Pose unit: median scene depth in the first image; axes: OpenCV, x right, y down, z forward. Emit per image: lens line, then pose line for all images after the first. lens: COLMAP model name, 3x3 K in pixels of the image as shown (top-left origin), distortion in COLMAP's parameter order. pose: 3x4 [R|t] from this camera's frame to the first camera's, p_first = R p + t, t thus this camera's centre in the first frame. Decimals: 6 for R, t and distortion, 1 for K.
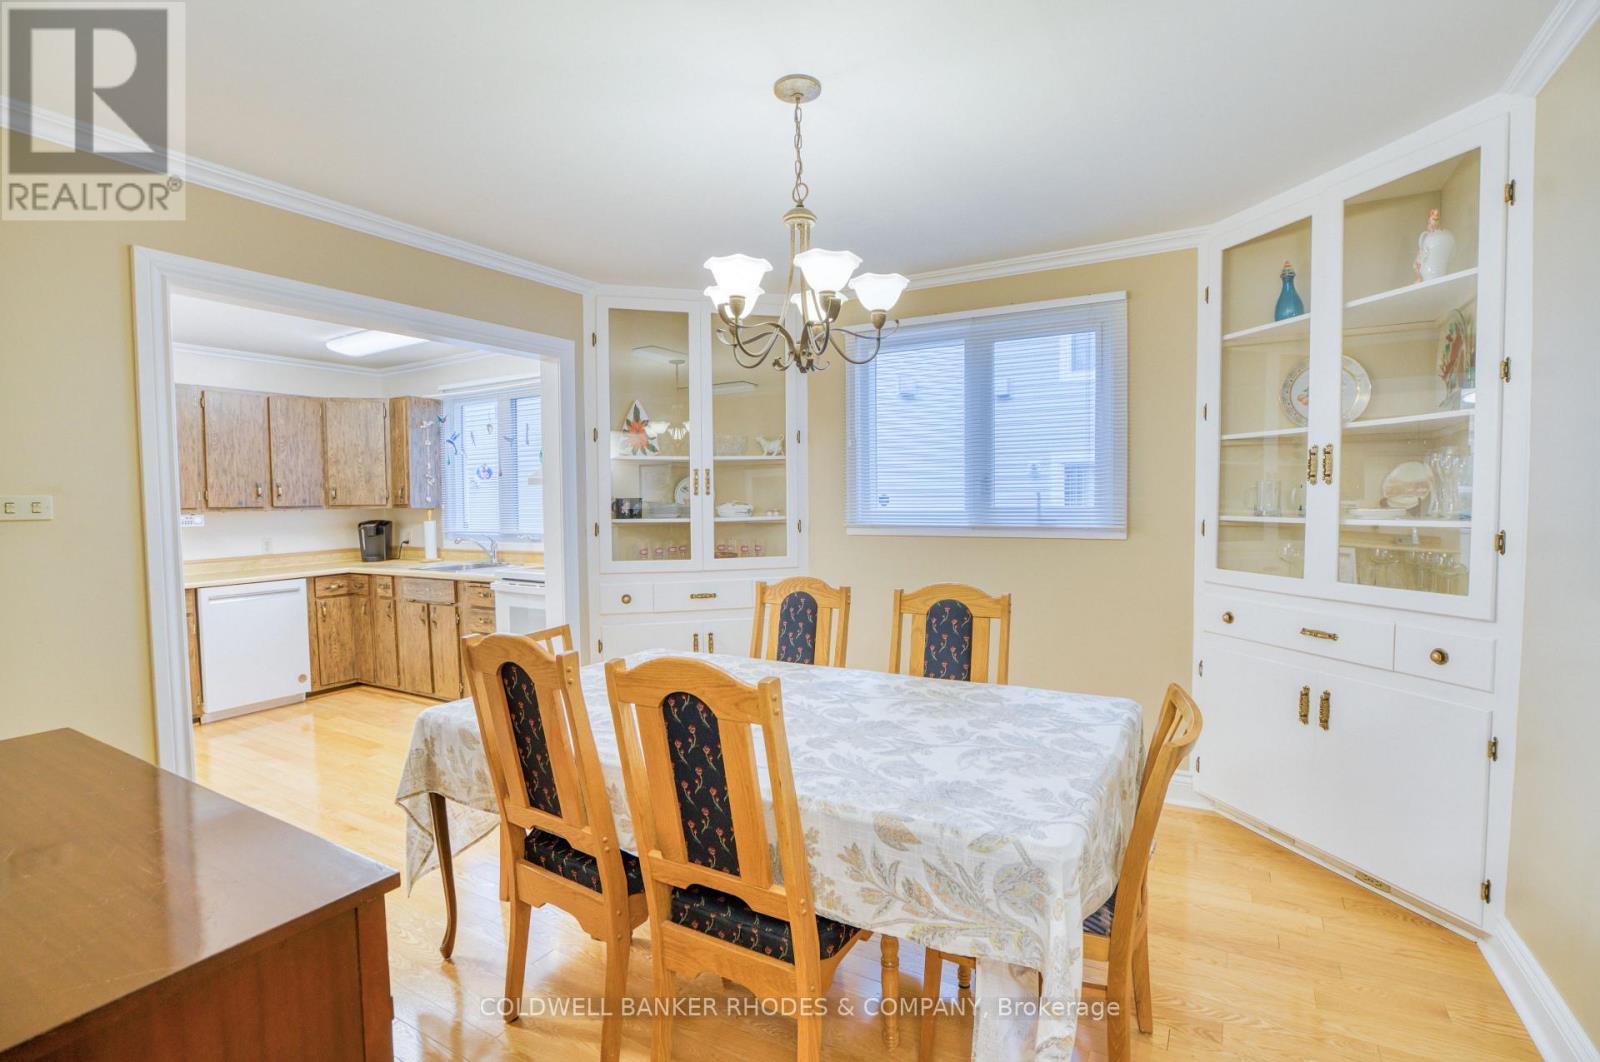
lens RADIAL K [[743.2, 0, 760.1], [0, 743.2, 534.2], [0, 0, 1]] dist [0.000305, 0.001148]
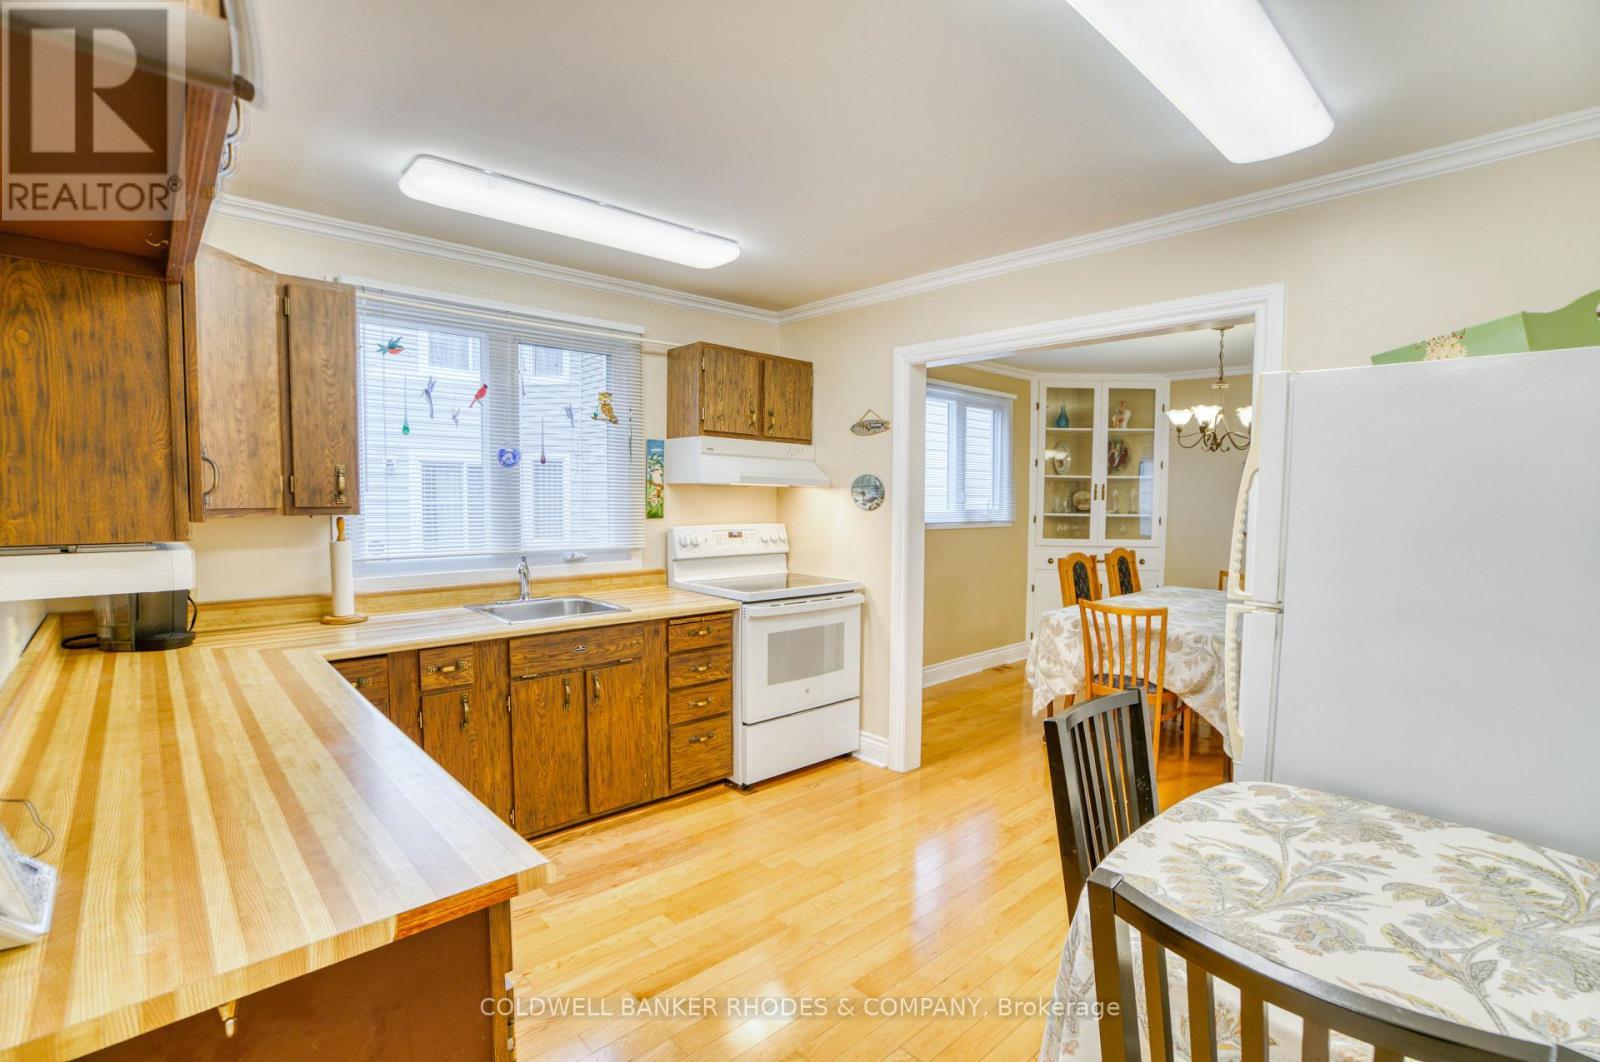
lens RADIAL K [[743.2, 0, 796.1], [0, 743.2, 535.5], [0, 0, 1]] dist [0.000305, 0.001148]
pose [[0.284865, -0.037722, 0.957825, -0.887066], [0.032521, 0.999030, 0.029673, -0.027148], [-0.958016, 0.022696, 0.285816, 0.595299]]
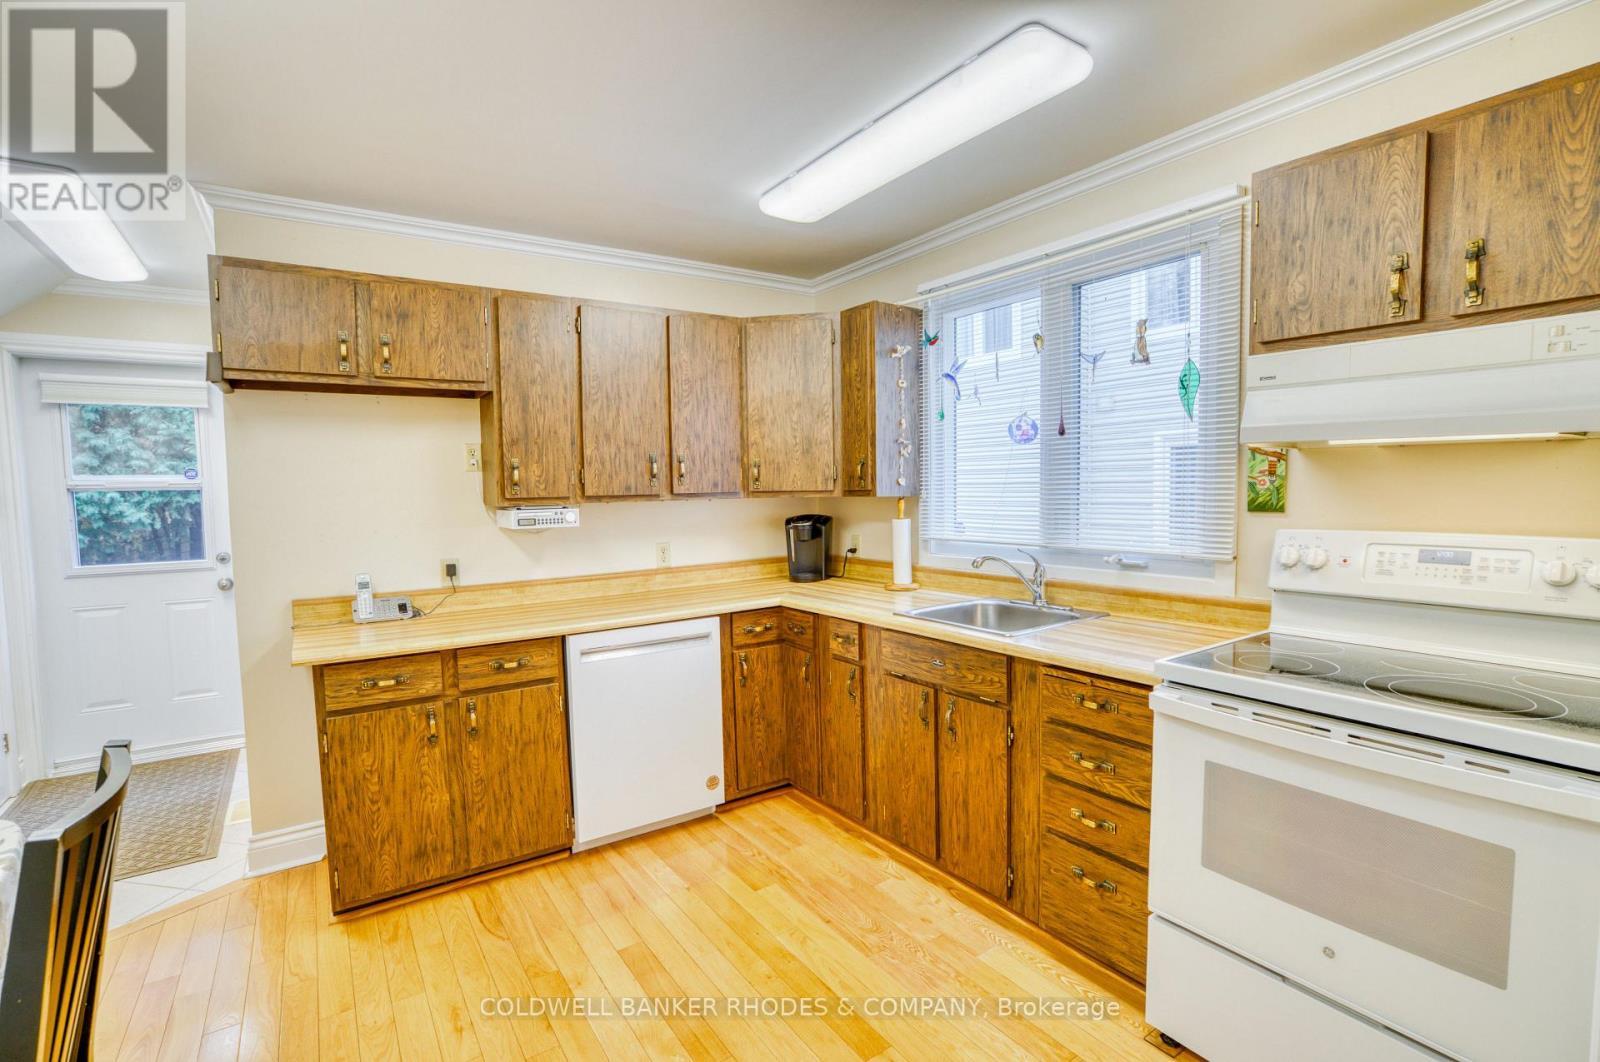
lens RADIAL K [[743.2, 0, 794.3], [0, 743.2, 535.6], [0, 0, 1]] dist [0.000305, 0.001148]
pose [[0.921543, 0.026234, -0.387389, -0.312636], [-0.014598, 0.999350, 0.032949, -0.023853], [0.388001, -0.024709, 0.921327, 0.455583]]
